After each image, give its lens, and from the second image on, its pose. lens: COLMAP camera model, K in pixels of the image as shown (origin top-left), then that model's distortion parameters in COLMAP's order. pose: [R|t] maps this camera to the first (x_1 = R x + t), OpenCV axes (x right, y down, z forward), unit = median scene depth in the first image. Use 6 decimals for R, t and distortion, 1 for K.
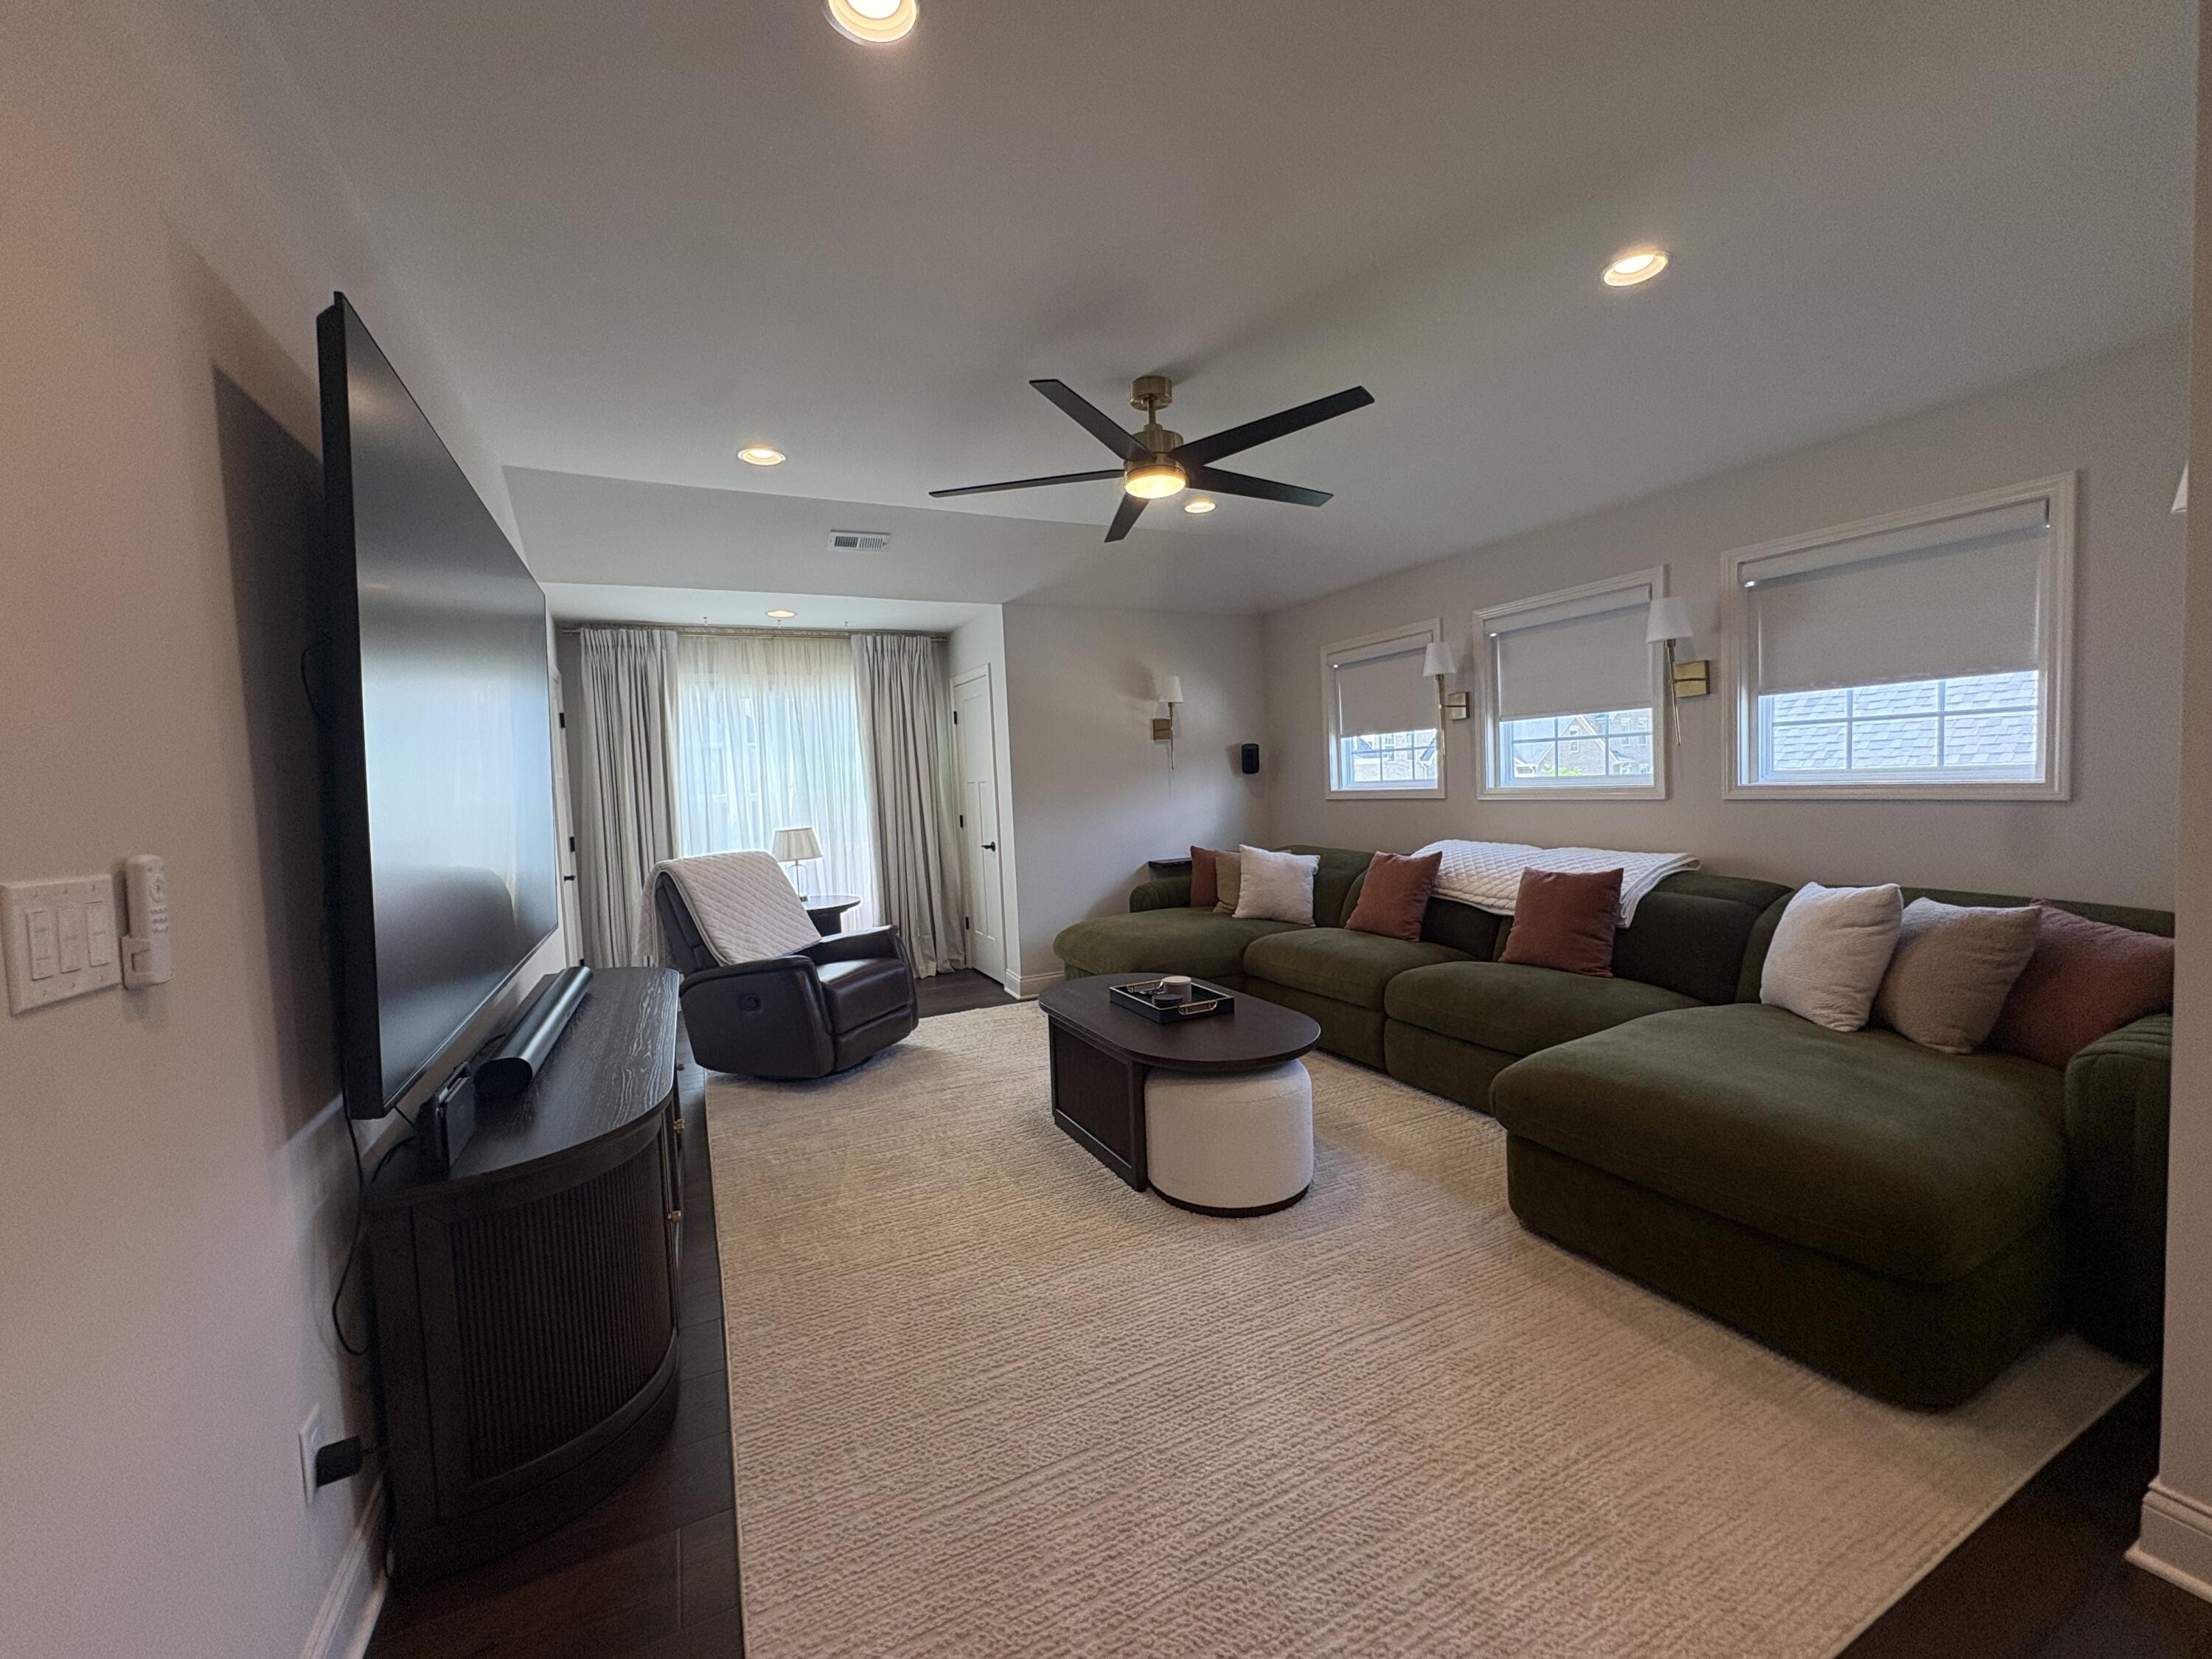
lens RADIAL K [[882.3, 0, 1106.0], [0, 882.3, 829.5], [0, 0, 1]] dist [-0.006510, 0.000002]
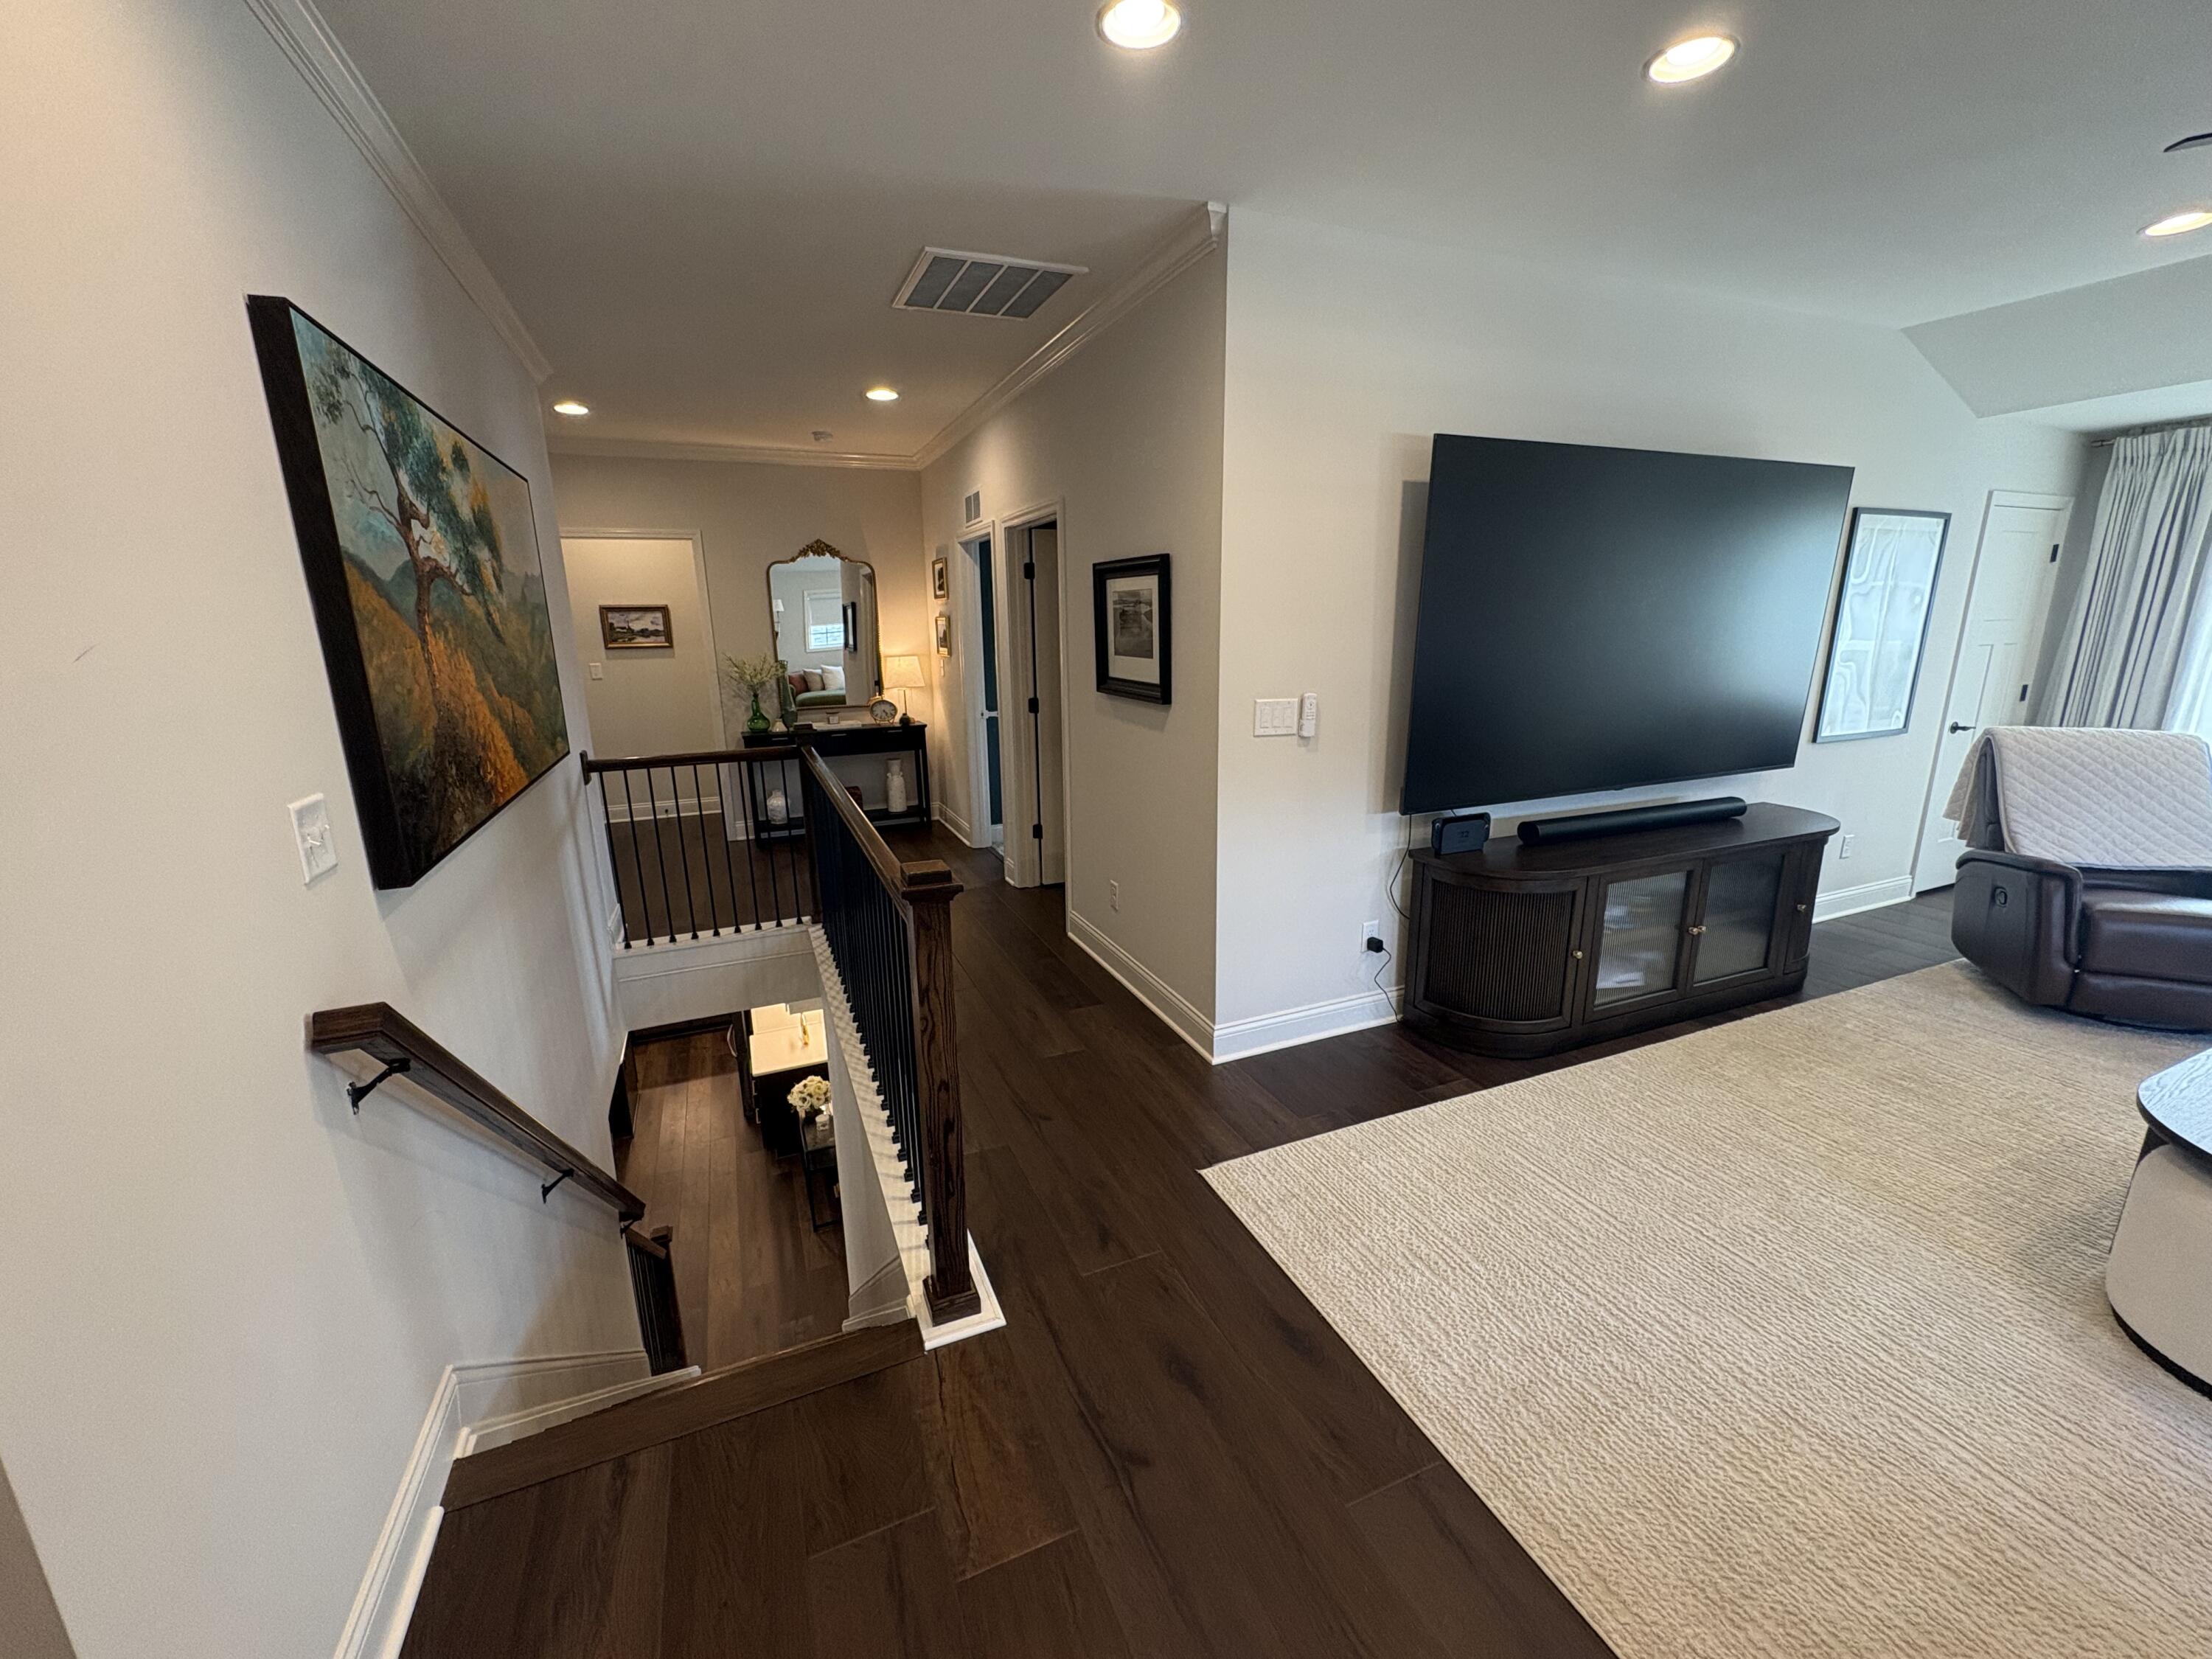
lens RADIAL K [[882.3, 0, 1106.0], [0, 882.3, 829.5], [0, 0, 1]] dist [-0.006510, 0.000002]
pose [[-0.061639, 0.274349, -0.959653, 0.508833], [-0.038259, 0.960125, 0.276941, -0.085681], [0.997365, 0.053786, -0.048685, 0.122616]]
